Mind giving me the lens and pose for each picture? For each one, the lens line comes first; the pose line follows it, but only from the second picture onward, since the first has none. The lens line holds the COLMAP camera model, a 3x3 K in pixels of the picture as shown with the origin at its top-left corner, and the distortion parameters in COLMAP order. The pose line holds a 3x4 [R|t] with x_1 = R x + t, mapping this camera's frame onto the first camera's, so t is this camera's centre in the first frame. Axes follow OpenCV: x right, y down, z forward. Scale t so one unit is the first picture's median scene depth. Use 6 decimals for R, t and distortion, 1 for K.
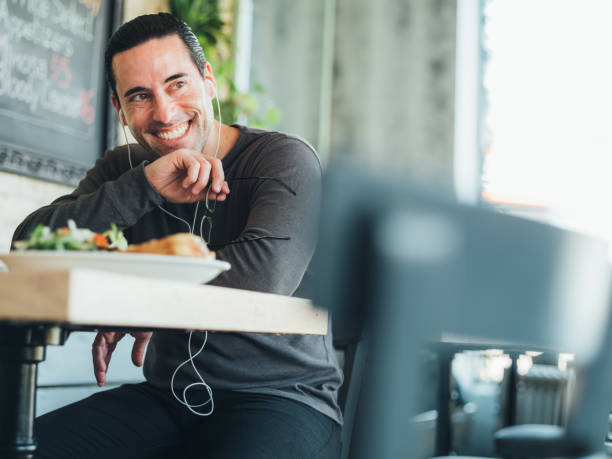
lens RADIAL K [[1201.8, 0, 306.0], [0, 1201.8, 229.5], [0, 0, 1]] dist [-0.086445, 0.069861]
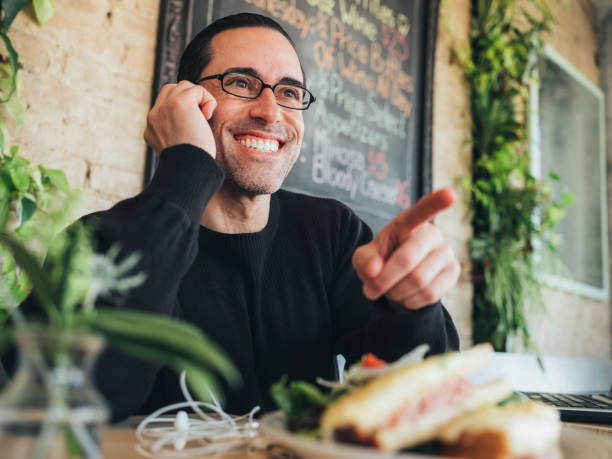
lens RADIAL K [[643.5, 0, 304.0], [0, 643.5, 243.7], [0, 0, 1]] dist [-0.002362, 0.000913]
pose [[0.933423, -0.052060, -0.354981, -0.058970], [0.022510, 0.995965, -0.086873, -0.005522], [0.358072, 0.073098, 0.930828, 0.421366]]
